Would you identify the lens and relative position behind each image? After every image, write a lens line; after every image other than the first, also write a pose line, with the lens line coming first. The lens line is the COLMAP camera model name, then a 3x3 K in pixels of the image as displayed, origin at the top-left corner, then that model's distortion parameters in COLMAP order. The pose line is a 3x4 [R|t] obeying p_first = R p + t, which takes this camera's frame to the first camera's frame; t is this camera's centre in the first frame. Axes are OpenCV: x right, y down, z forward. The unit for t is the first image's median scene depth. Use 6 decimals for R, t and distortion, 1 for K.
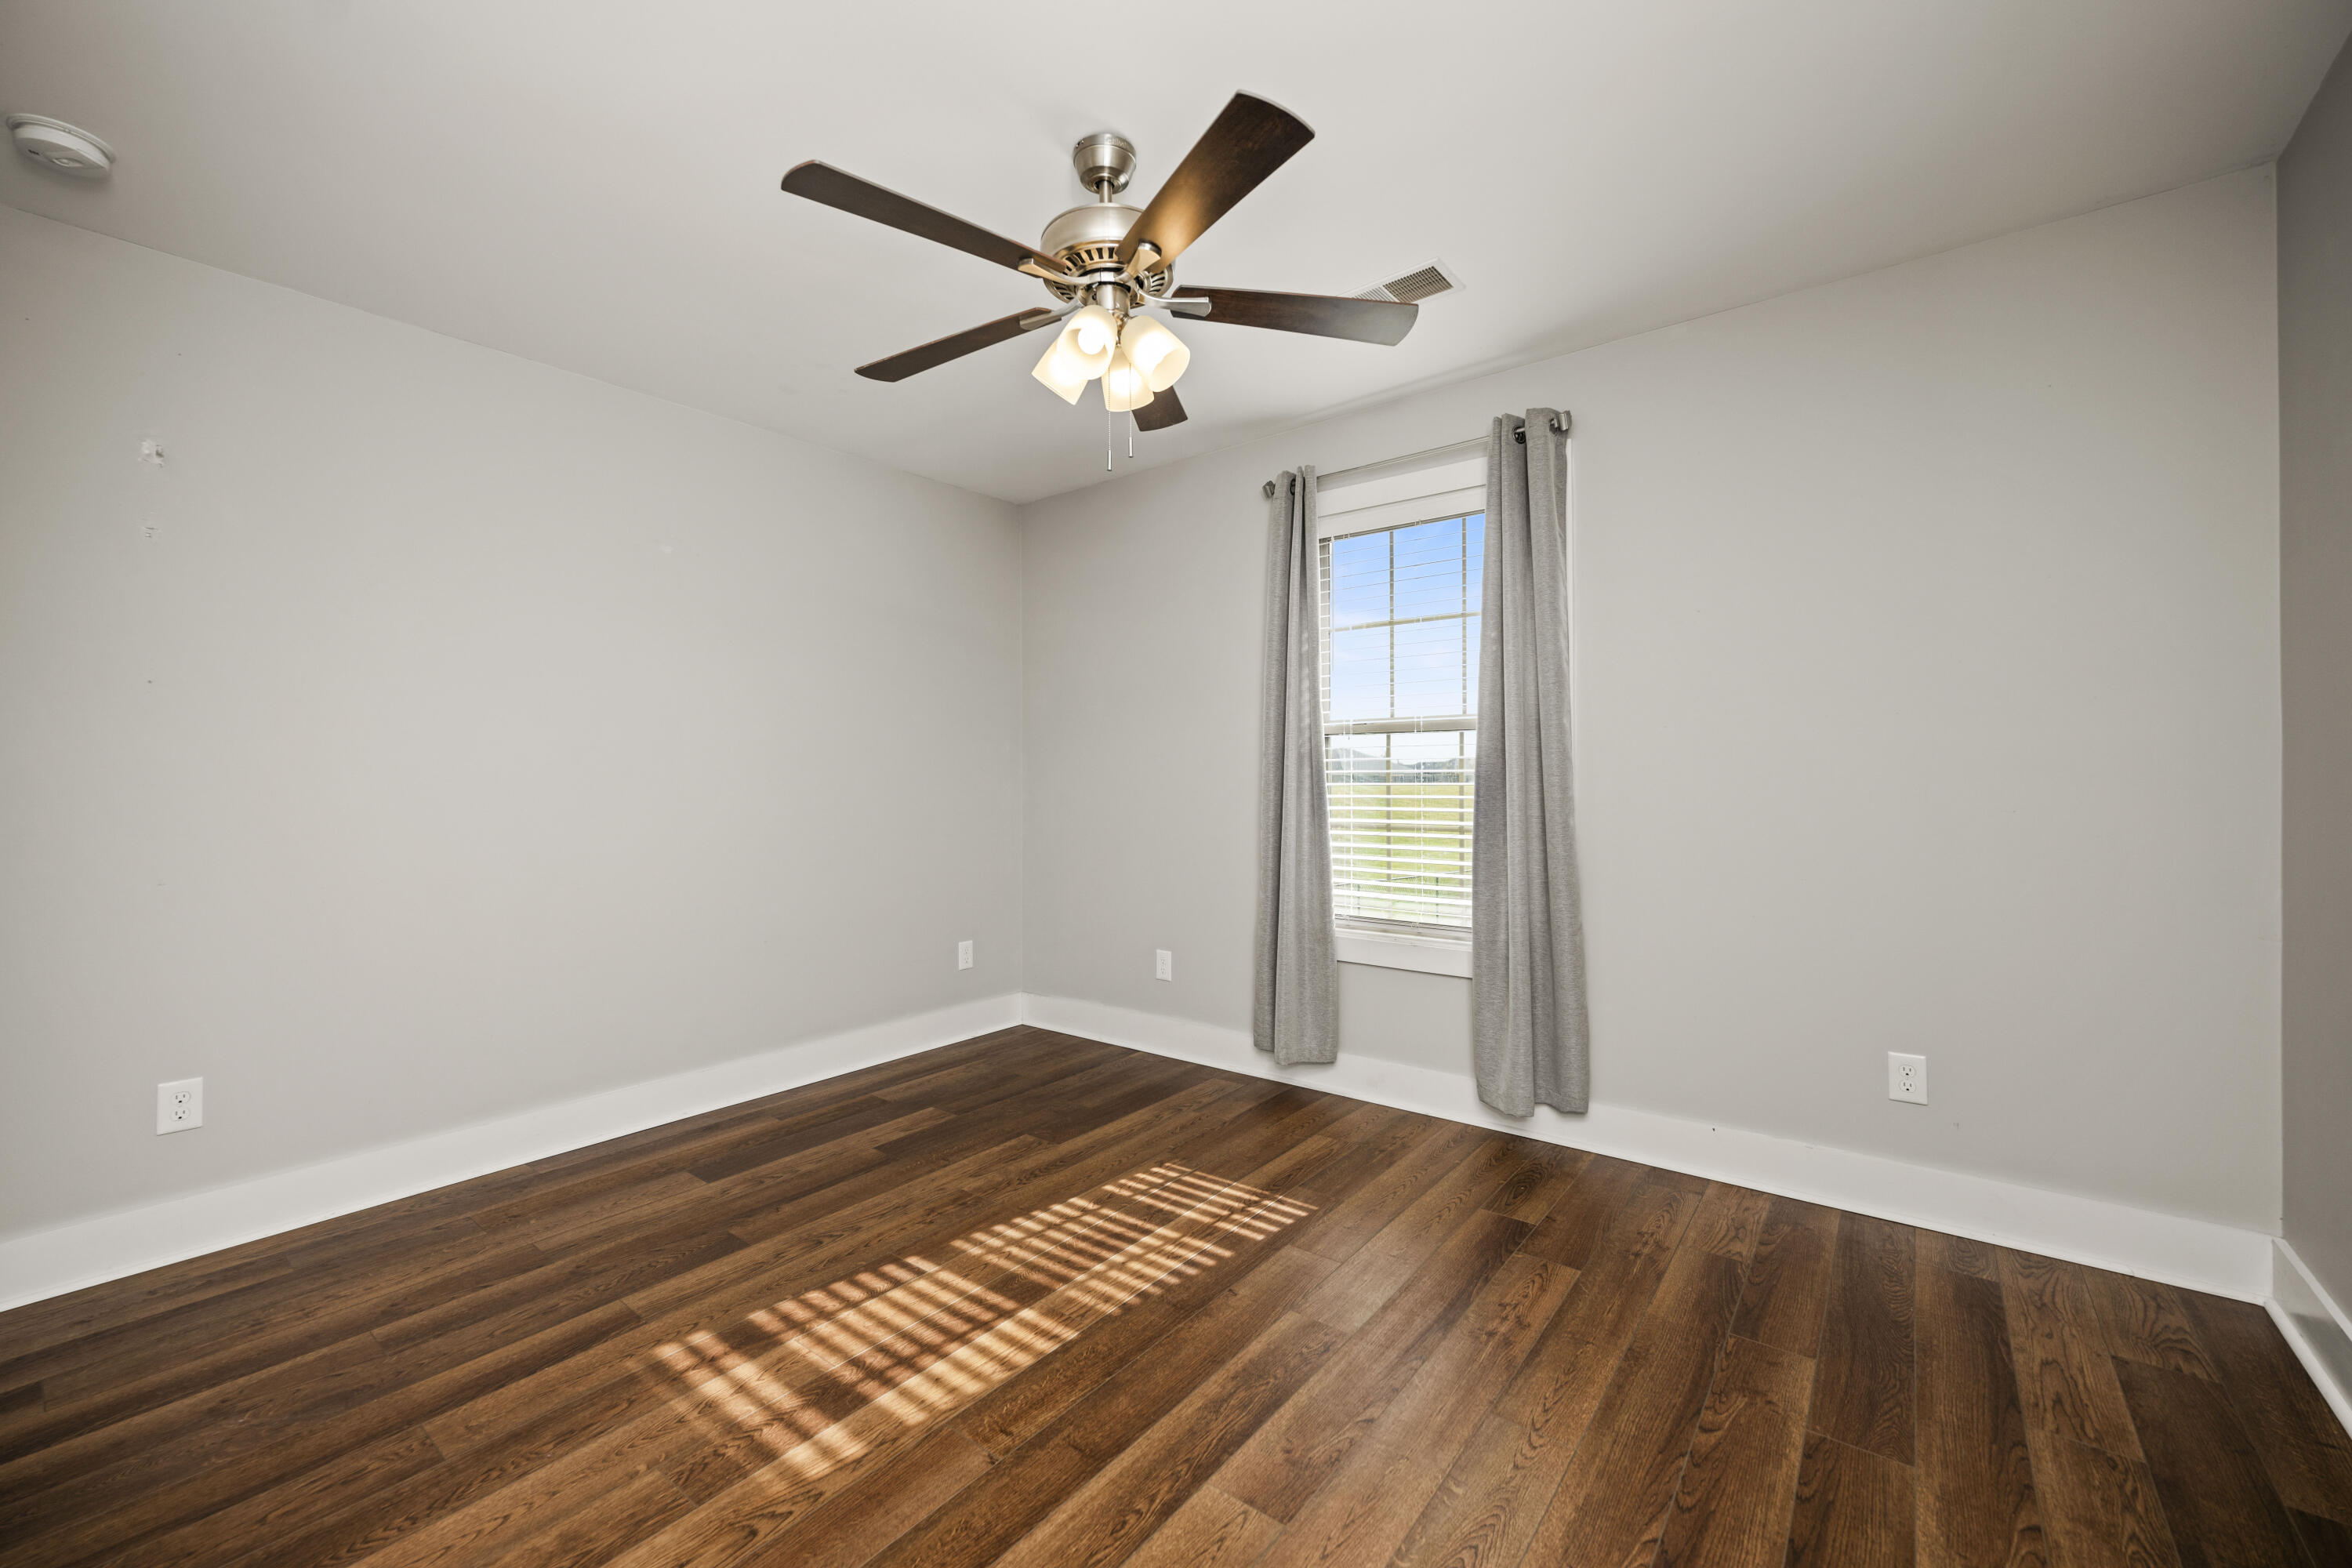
lens RADIAL K [[943.1, 0, 1167.7], [0, 943.1, 776.0], [0, 0, 1]] dist [-0.000401, -0.000223]
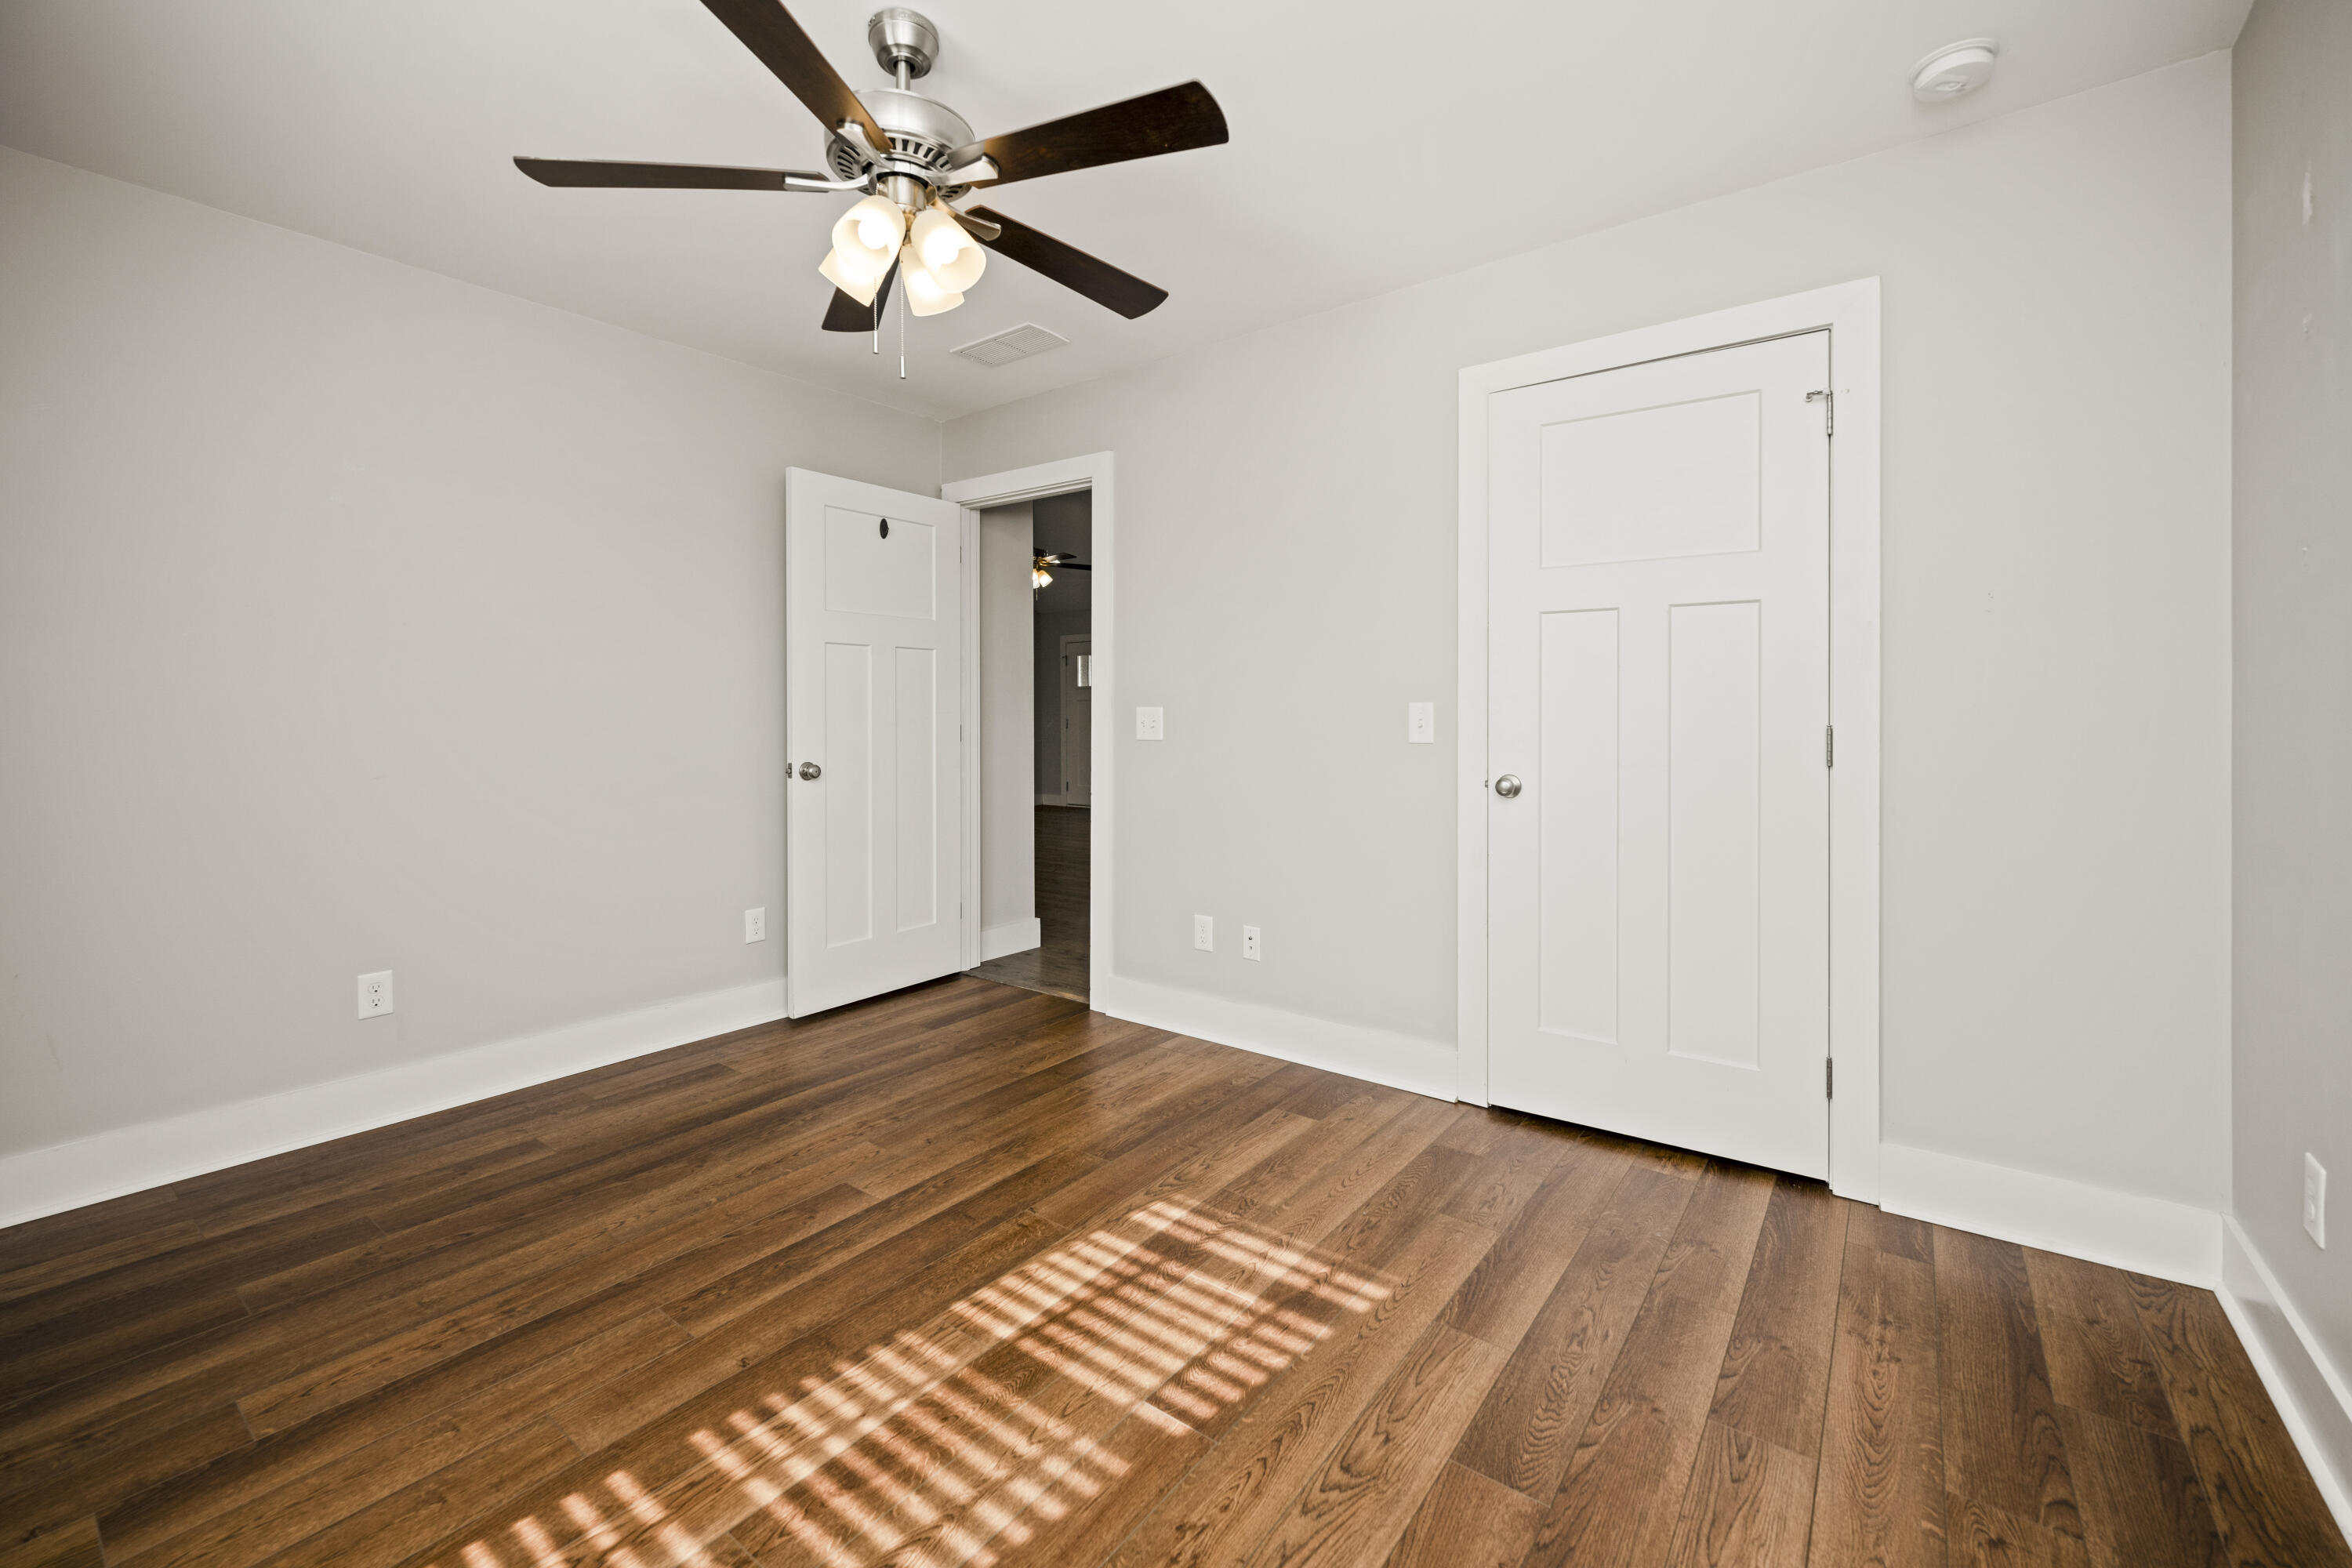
lens RADIAL K [[964.7, 0, 1170.9], [0, 964.7, 711.4], [0, 0, 1]] dist [-0.000905, -0.000291]
pose [[-0.999791, 0.013186, -0.015603, -0.300013], [0.013239, 0.999907, -0.003270, 0.008407], [0.015558, -0.003476, -0.999873, 1.923082]]
